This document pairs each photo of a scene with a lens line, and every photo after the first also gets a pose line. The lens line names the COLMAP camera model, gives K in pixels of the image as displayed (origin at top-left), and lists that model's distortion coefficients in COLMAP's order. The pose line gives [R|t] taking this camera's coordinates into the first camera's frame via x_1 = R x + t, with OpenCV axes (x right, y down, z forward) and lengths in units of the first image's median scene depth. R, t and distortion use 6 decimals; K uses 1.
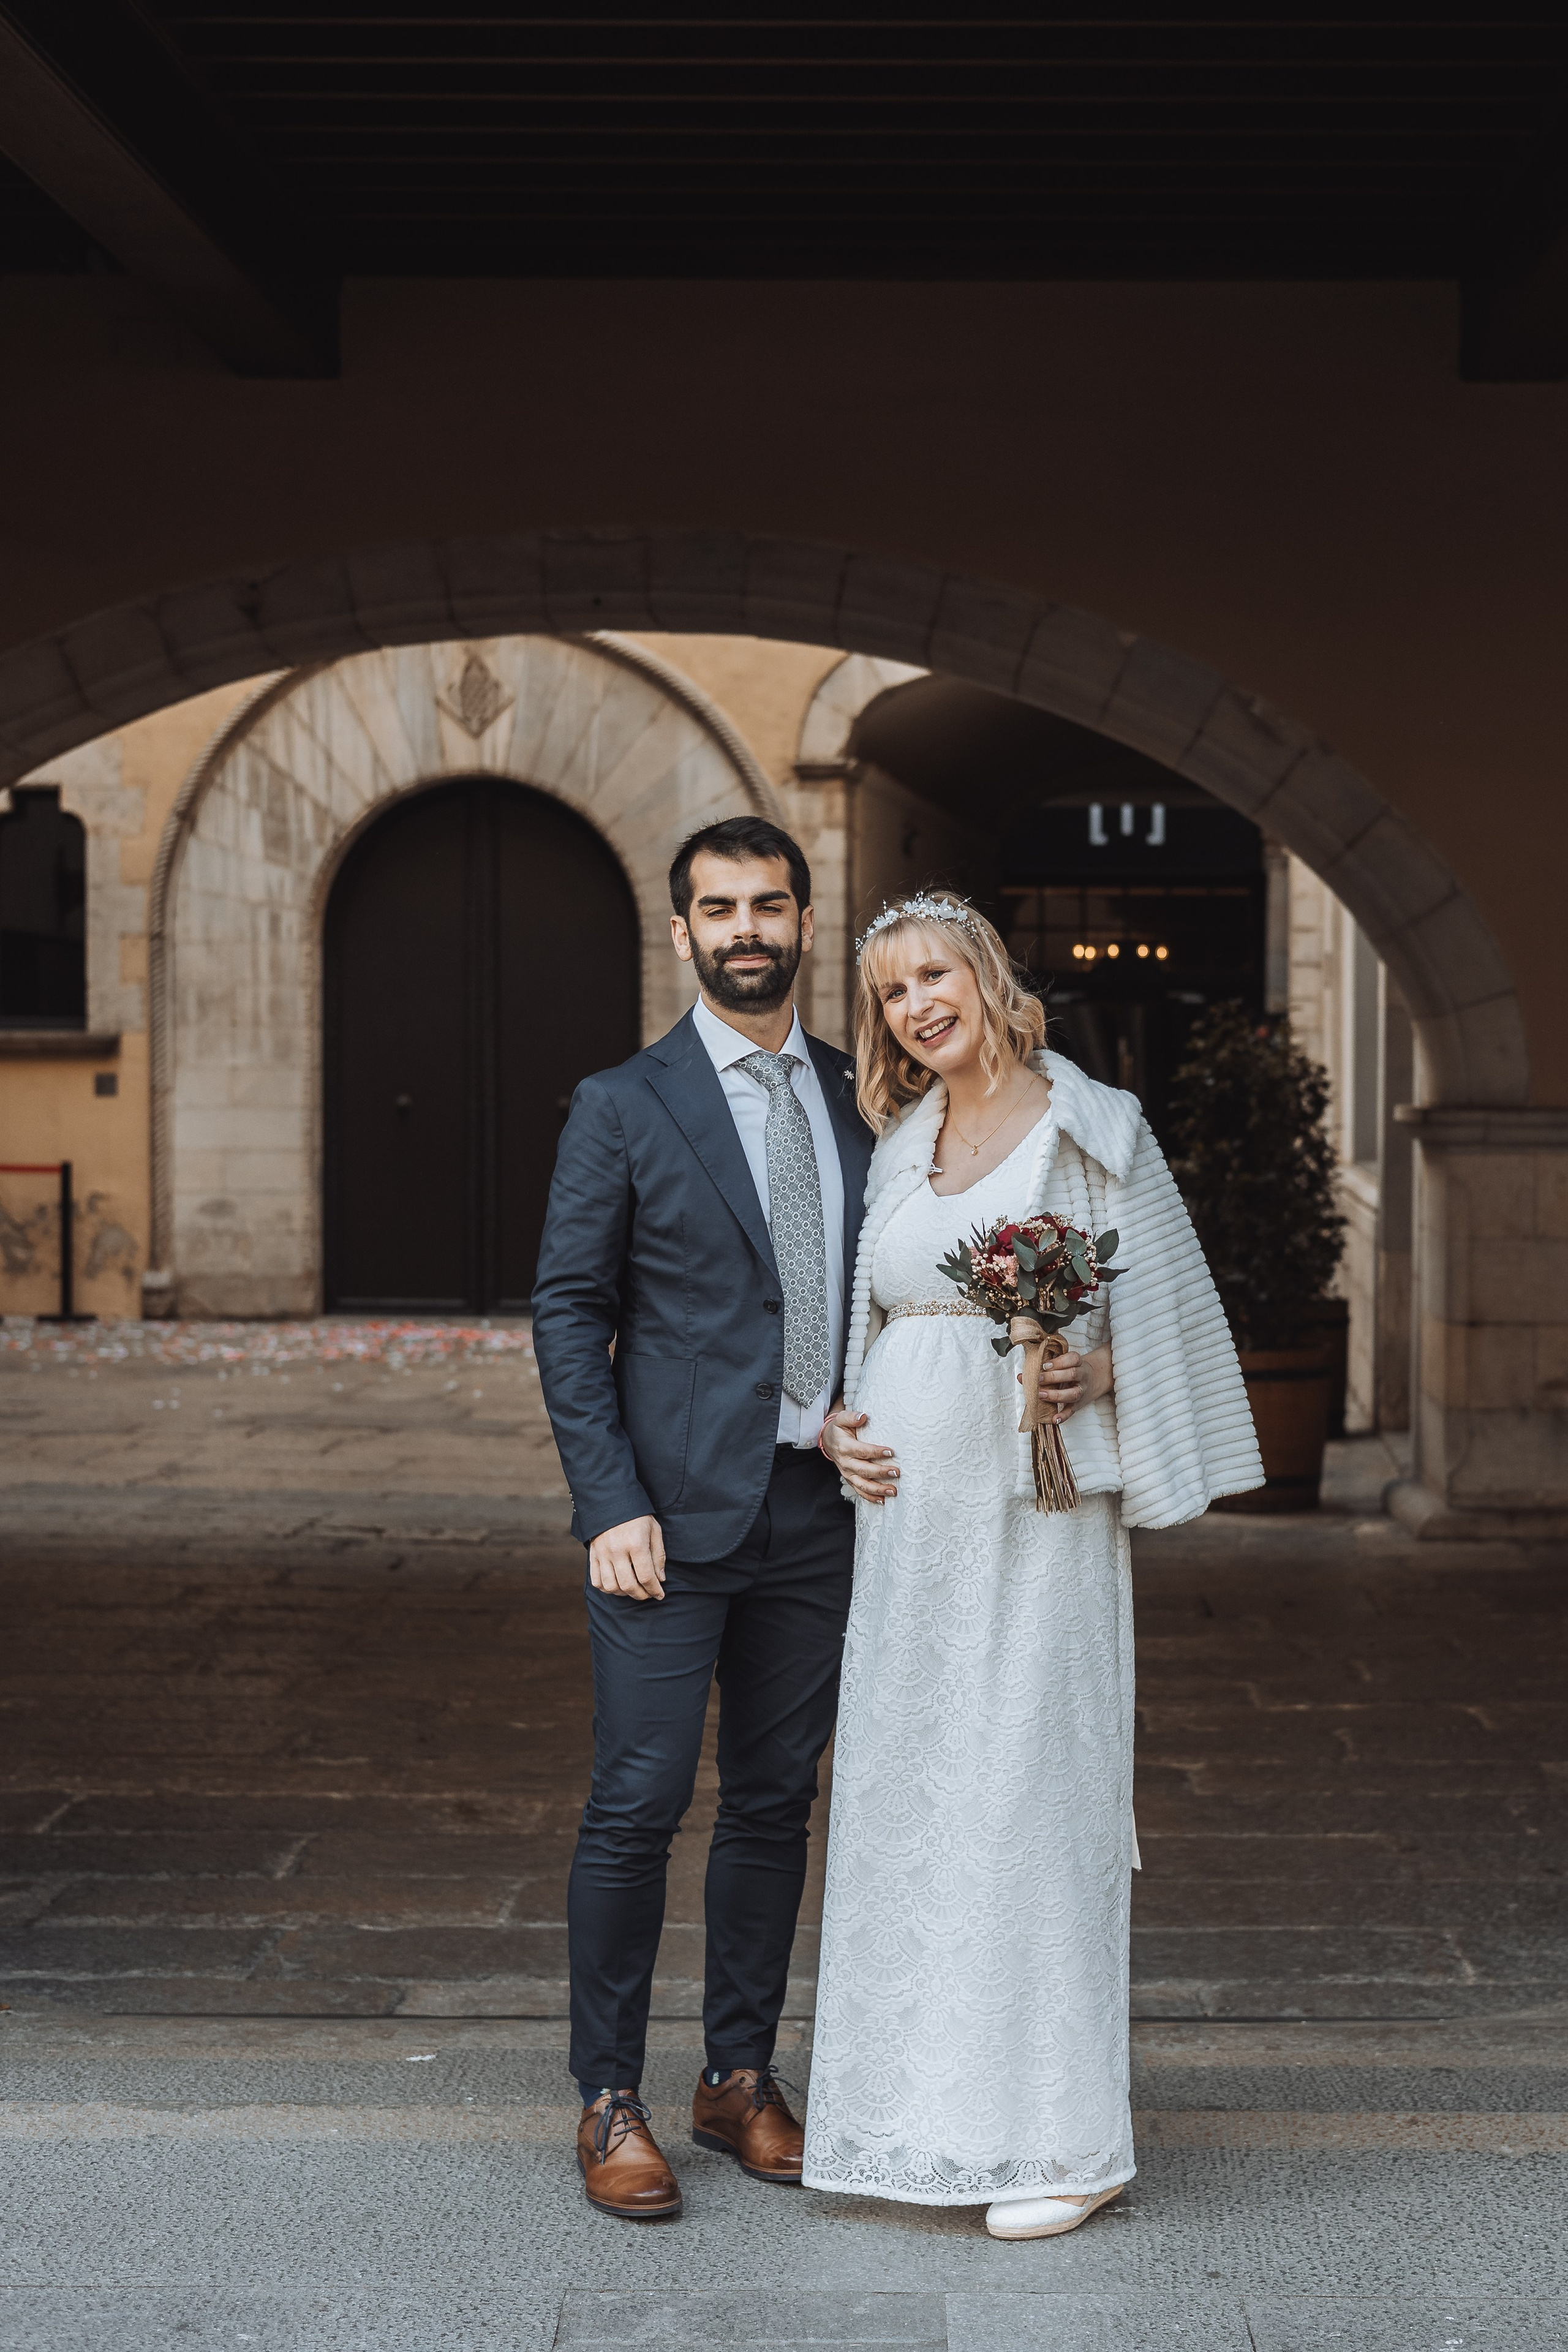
lens RADIAL K [[5269.5, 0, 784.0], [0, 5269.5, 1176.0], [0, 0, 1]] dist [0.011550, 0.162836]
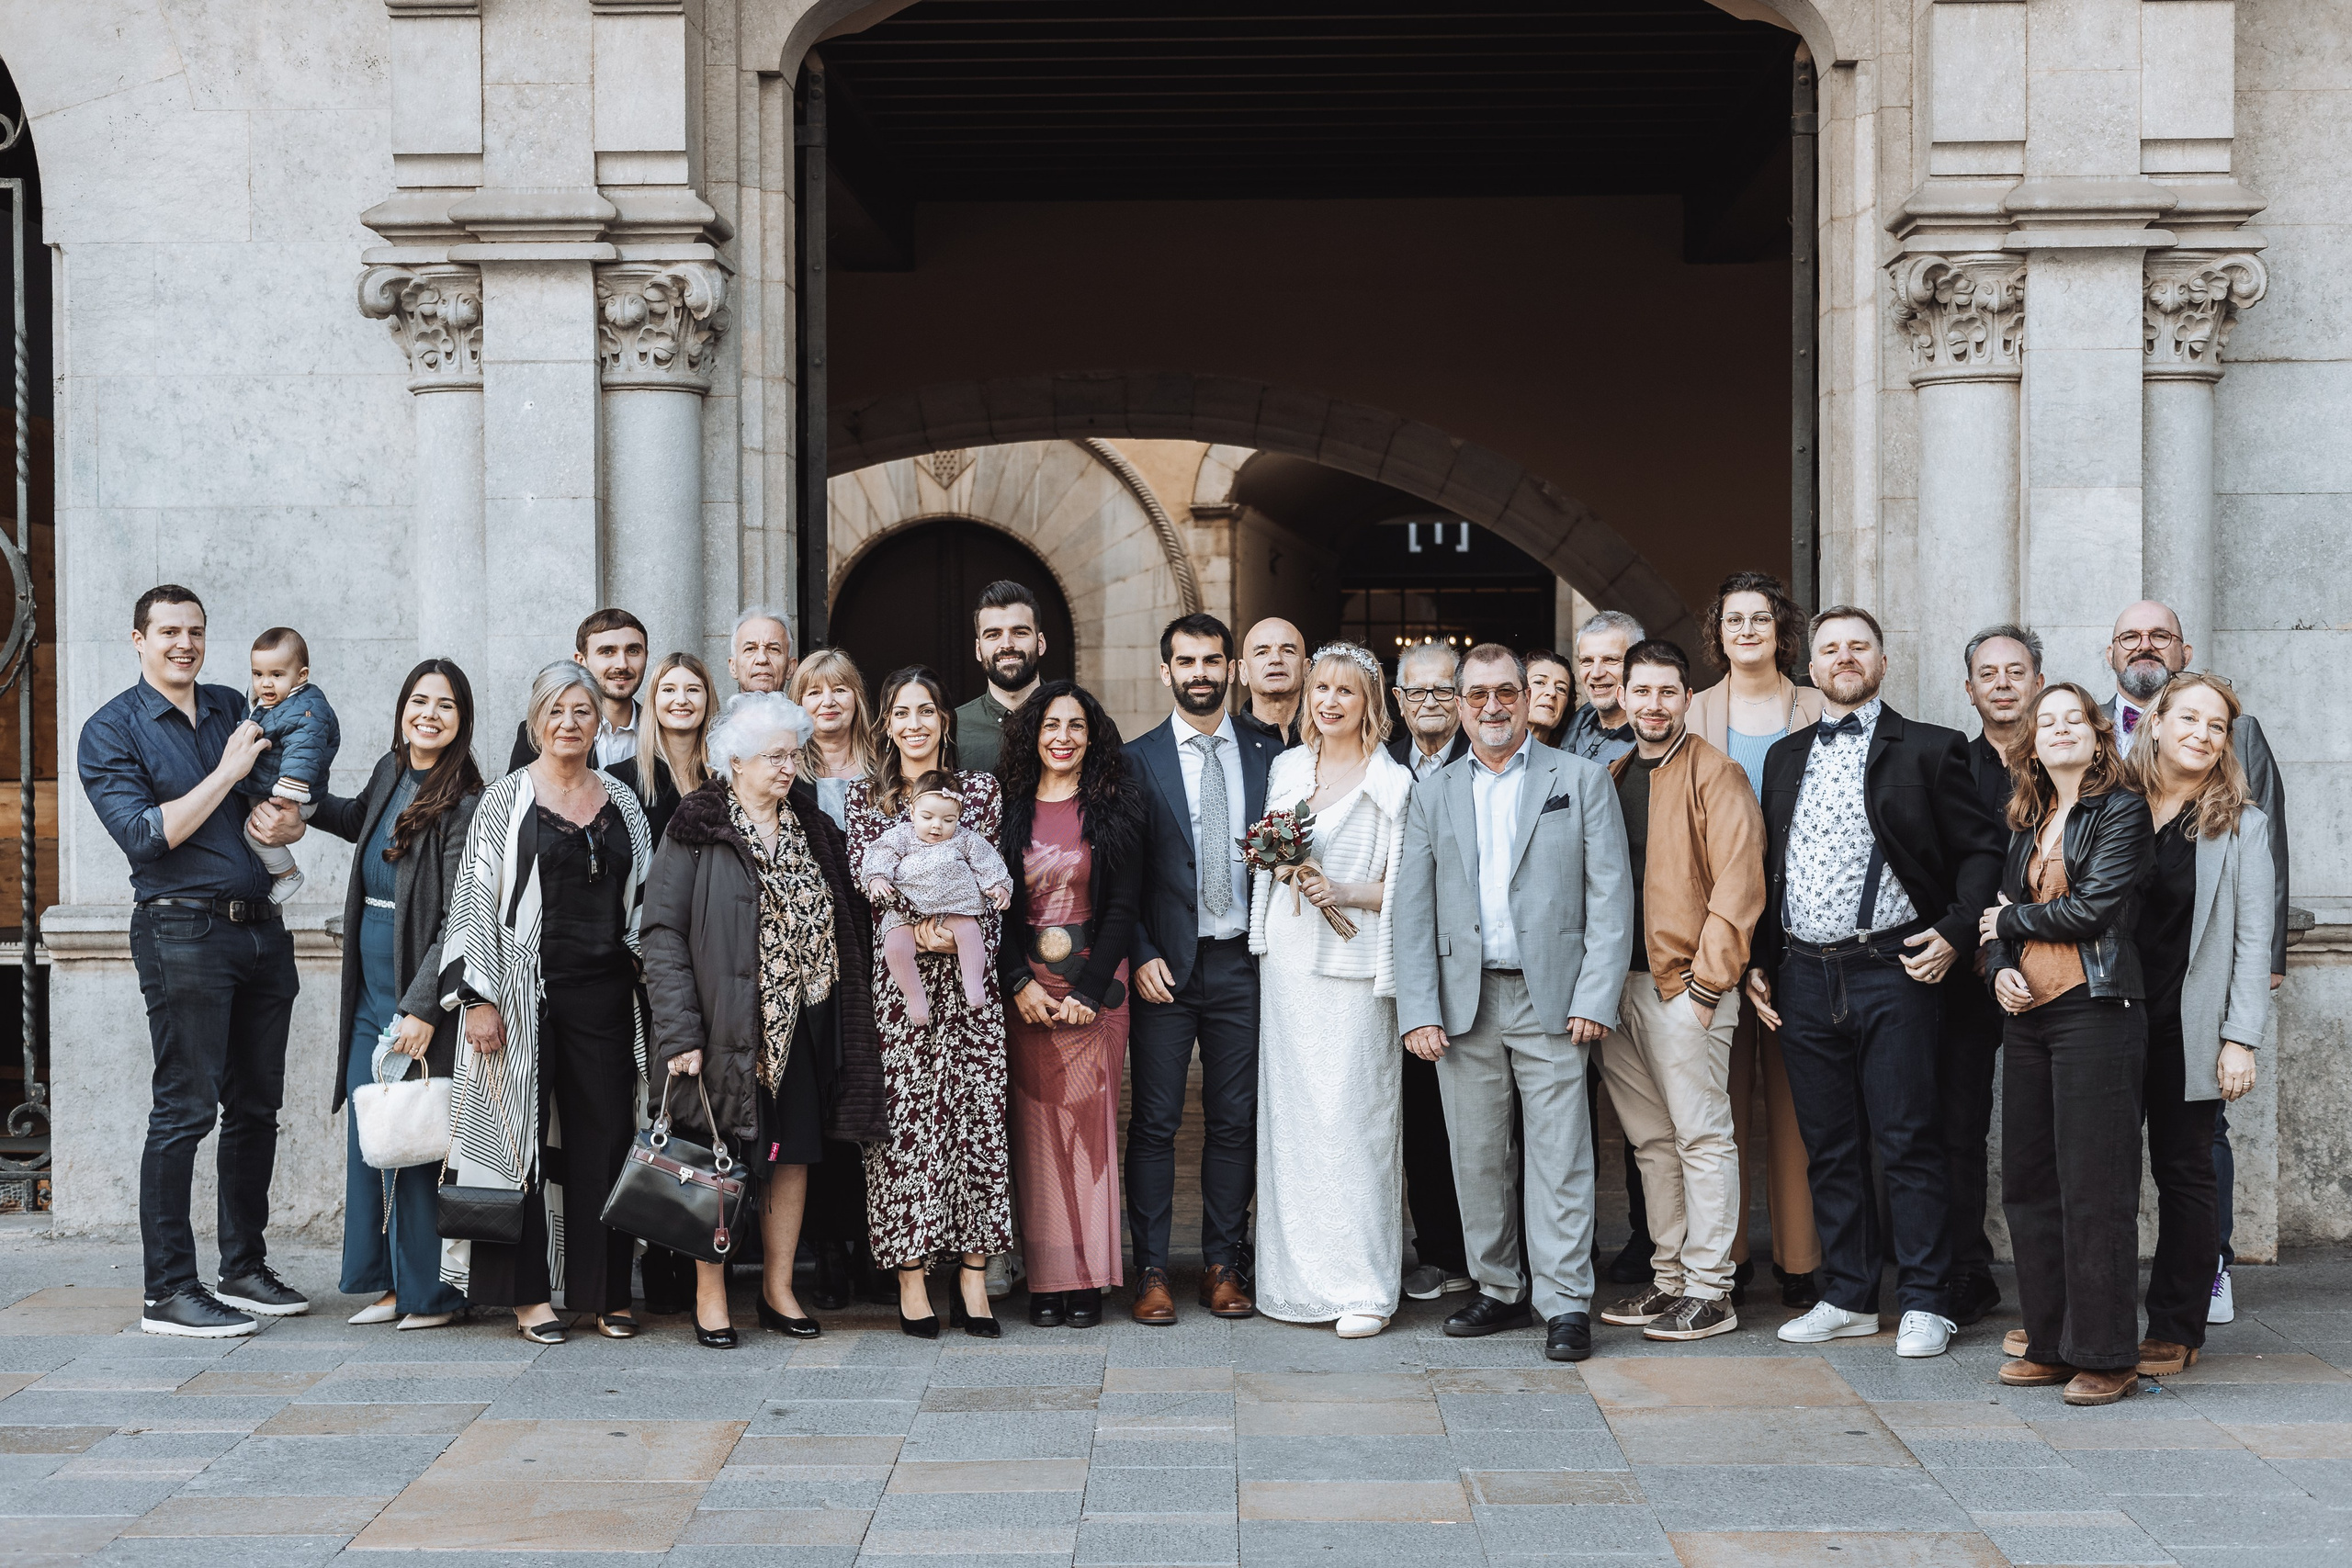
lens RADIAL K [[5498.9, 0, 1176.0], [0, 5498.9, 784.0], [0, 0, 1]] dist [0.009076, 0.400892]
pose [[0.999682, -0.011284, 0.022563, -0.034877], [0.011559, 0.999860, -0.012062, 0.006909], [-0.022424, 0.012319, 0.999673, -0.376160]]
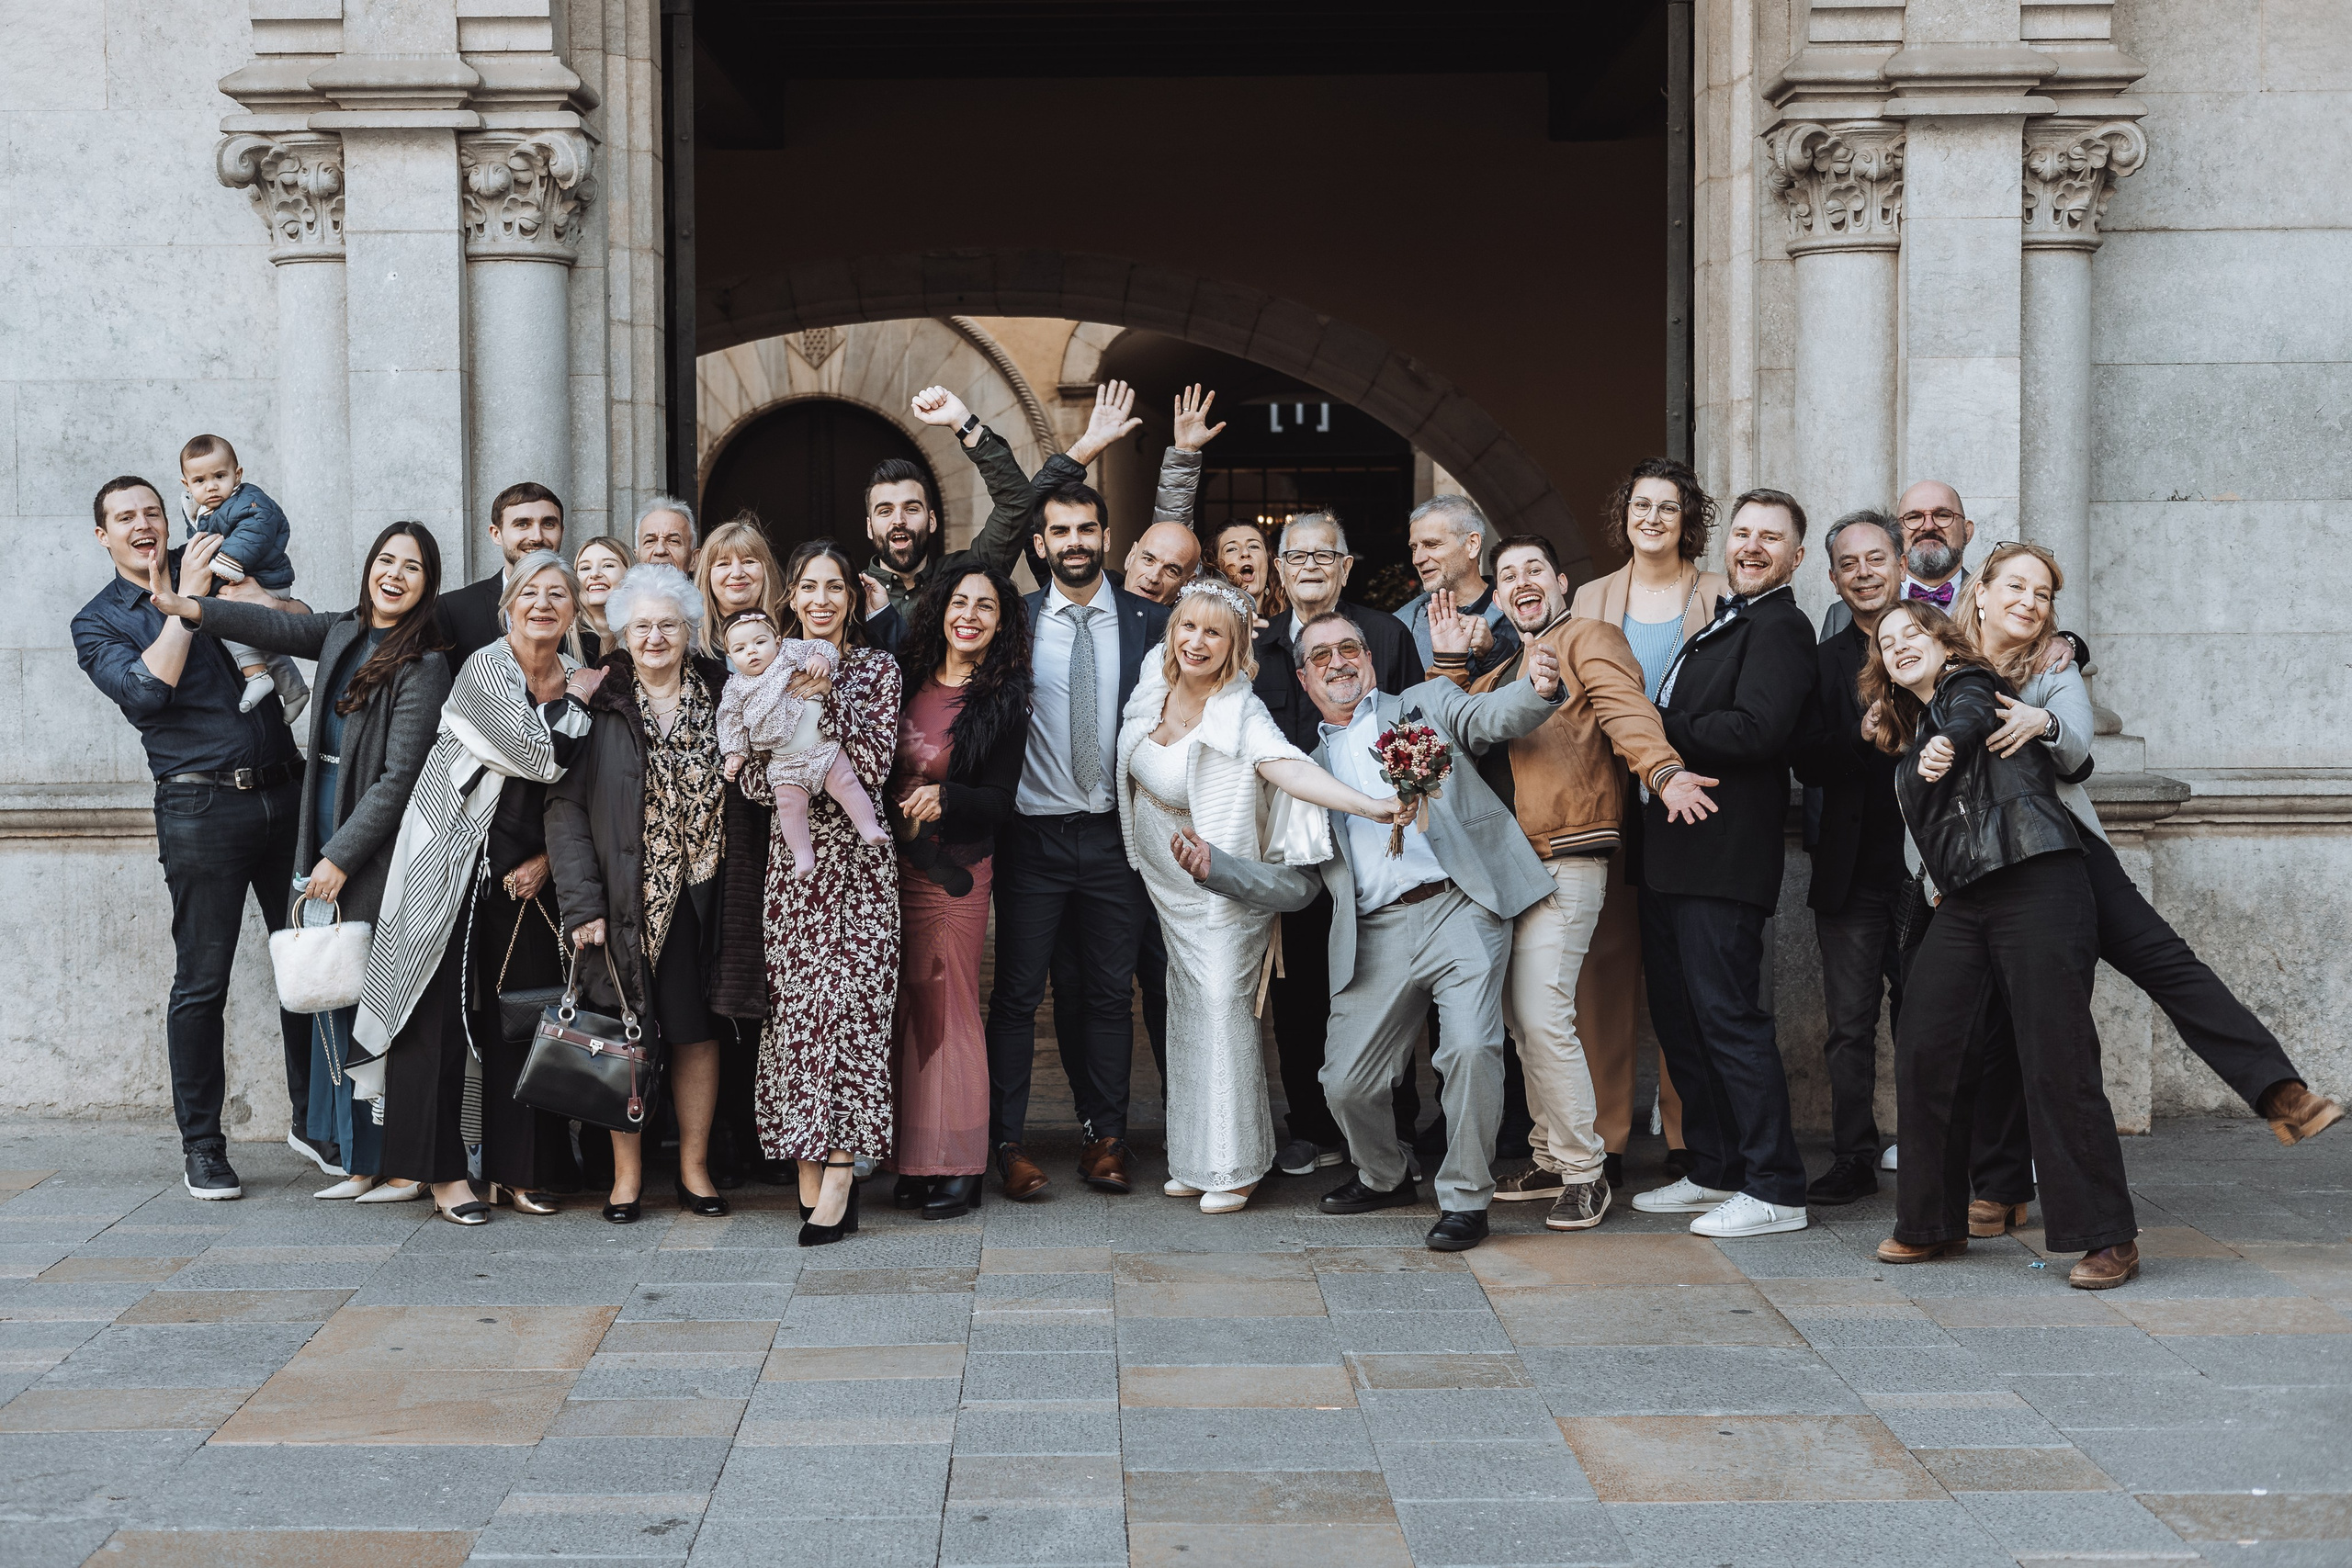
lens RADIAL K [[5269.0, 0, 1180.1], [0, 5269.0, 833.8], [0, 0, 1]] dist [0.011550, 0.162836]
pose [[0.998680, -0.015683, 0.048901, -0.035612], [0.014664, 0.999669, 0.021140, 0.006739], [-0.049217, -0.020395, 0.998580, -0.339828]]
